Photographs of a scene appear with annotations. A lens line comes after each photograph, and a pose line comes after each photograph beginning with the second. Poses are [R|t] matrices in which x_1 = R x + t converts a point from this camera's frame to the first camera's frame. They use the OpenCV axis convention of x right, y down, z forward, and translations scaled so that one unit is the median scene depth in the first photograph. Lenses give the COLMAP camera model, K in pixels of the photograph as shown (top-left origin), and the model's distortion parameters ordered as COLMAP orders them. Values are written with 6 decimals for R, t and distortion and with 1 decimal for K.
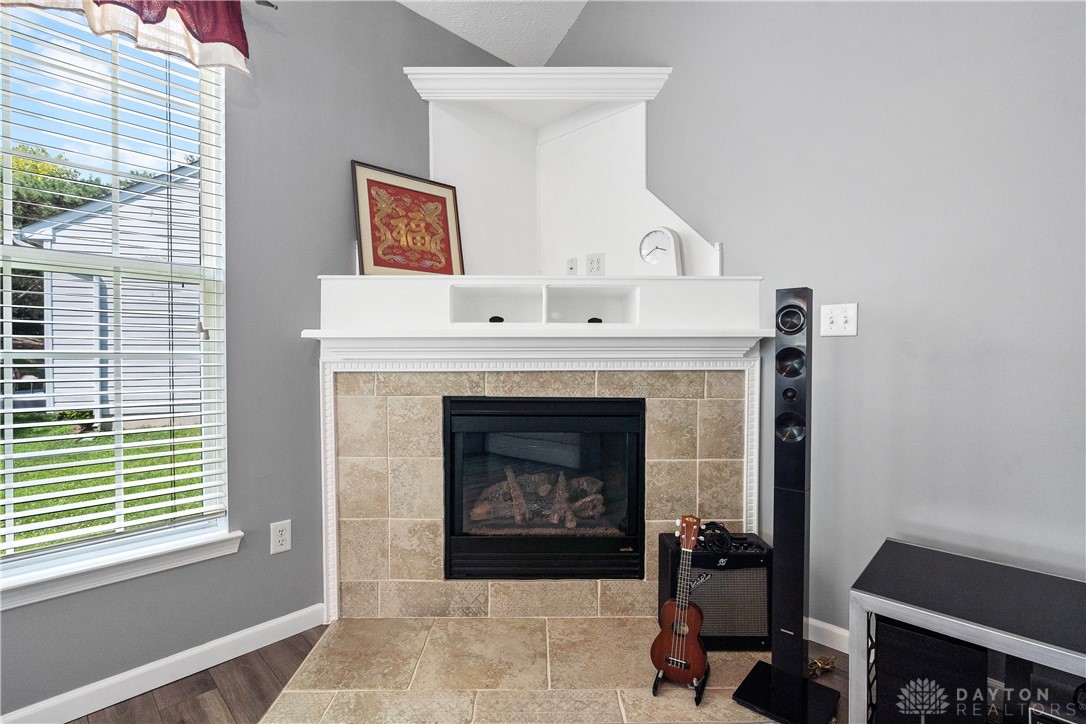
lens RADIAL K [[488.1, 0, 544.2], [0, 488.1, 359.7], [0, 0, 1]] dist [0.000376, 0.000330]
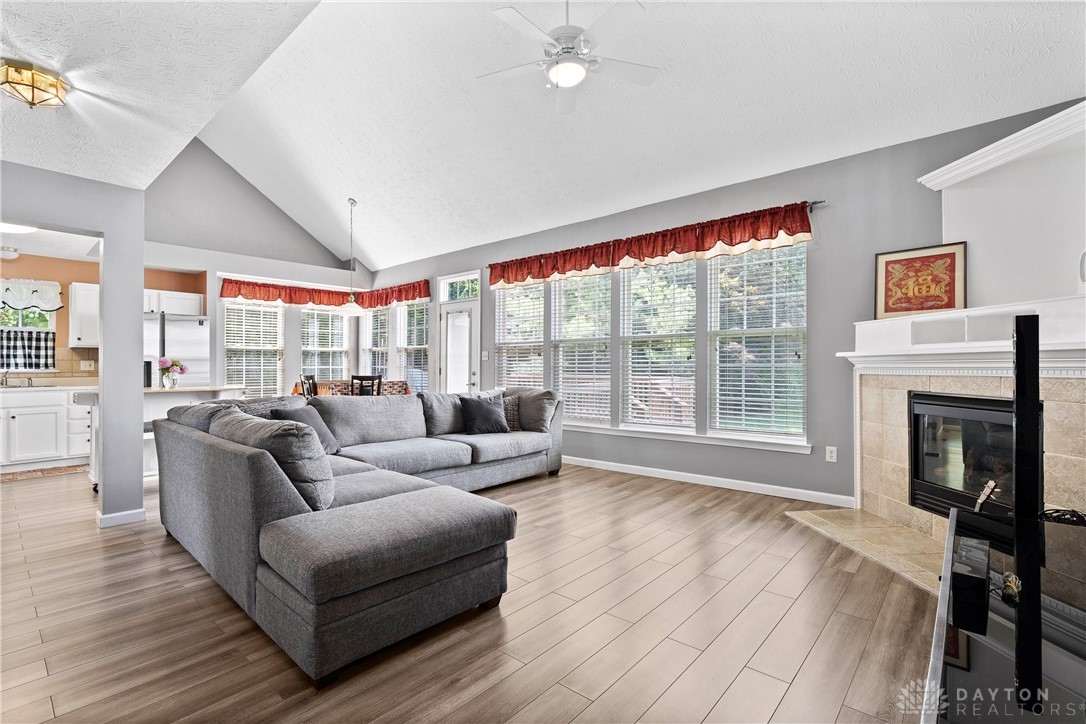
lens RADIAL K [[488.1, 0, 544.2], [0, 488.1, 359.7], [0, 0, 1]] dist [0.000376, 0.000330]
pose [[0.061624, -0.010016, -0.998049, 1.328764], [-0.013266, 0.999853, -0.010853, 0.006873], [0.998011, 0.013909, 0.061482, -0.303669]]
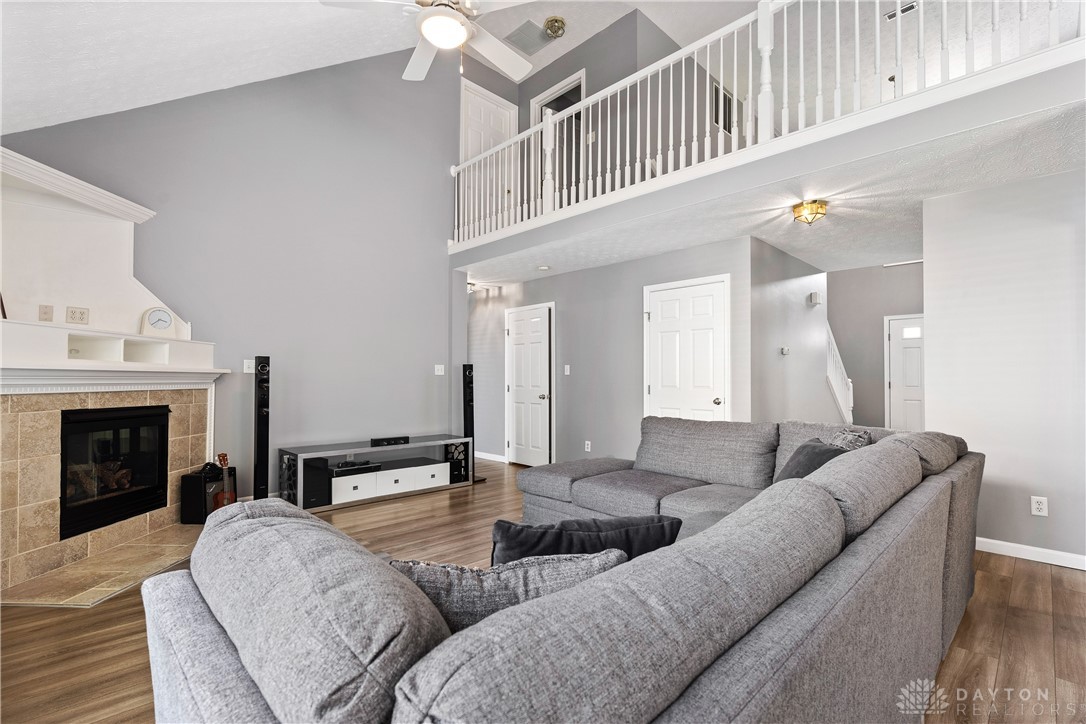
lens RADIAL K [[503.0, 0, 546.3], [0, 503.0, 374.2], [0, 0, 1]] dist [-0.000599, -0.000262]
pose [[0.010897, 0.014075, 0.999842, -1.643641], [0.006722, 0.999877, -0.014149, 0.000042], [-0.999918, 0.006875, 0.010801, -0.421837]]
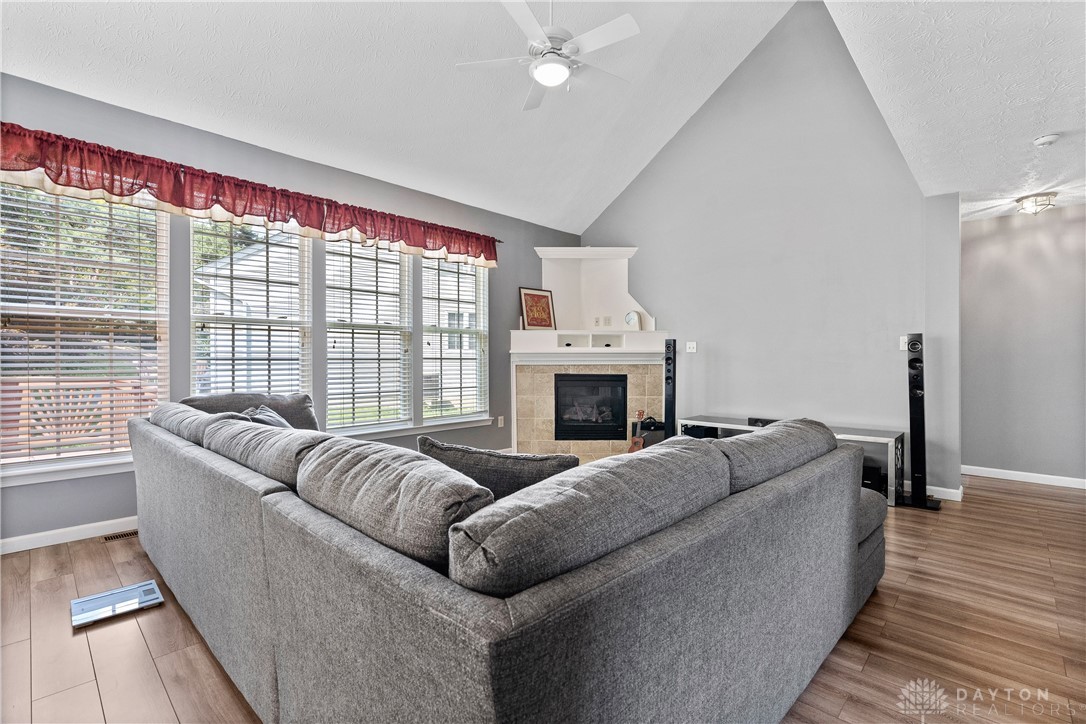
lens RADIAL K [[488.1, 0, 544.2], [0, 488.1, 359.7], [0, 0, 1]] dist [0.000376, 0.000330]
pose [[0.999855, 0.002956, 0.016746, -0.312265], [-0.002799, 0.999952, -0.009375, 0.021190], [-0.016773, 0.009327, 0.999816, -1.766361]]
